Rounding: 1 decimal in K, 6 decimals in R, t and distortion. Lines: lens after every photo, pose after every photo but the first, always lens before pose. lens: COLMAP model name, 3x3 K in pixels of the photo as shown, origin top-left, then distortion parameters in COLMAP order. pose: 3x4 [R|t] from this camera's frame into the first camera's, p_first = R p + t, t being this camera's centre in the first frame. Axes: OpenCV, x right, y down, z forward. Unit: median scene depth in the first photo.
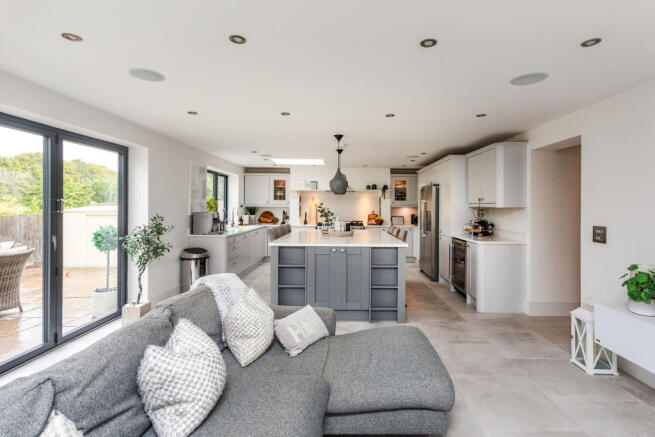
lens RADIAL K [[329.4, 0, 340.1], [0, 329.4, 208.3], [0, 0, 1]] dist [-0.000640, 0.000320]
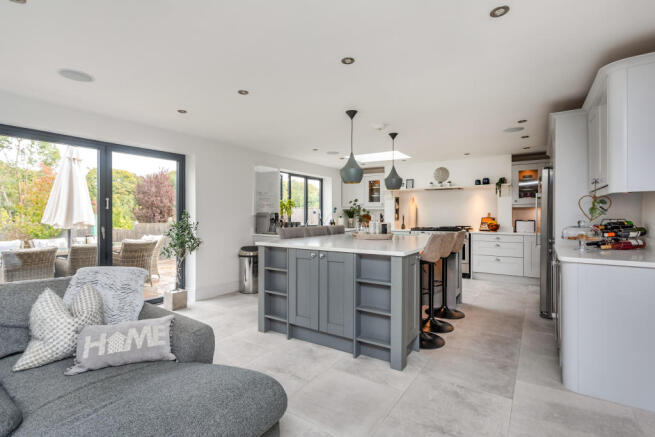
lens RADIAL K [[316.9, 0, 327.5], [0, 316.9, 218.5], [0, 0, 1]] dist [-0.001728, 0.000249]
pose [[0.827448, -0.000763, -0.561542, 0.220852], [0.001867, 0.999997, 0.001392, 0.020585], [0.561539, -0.002200, 0.827447, 0.199190]]
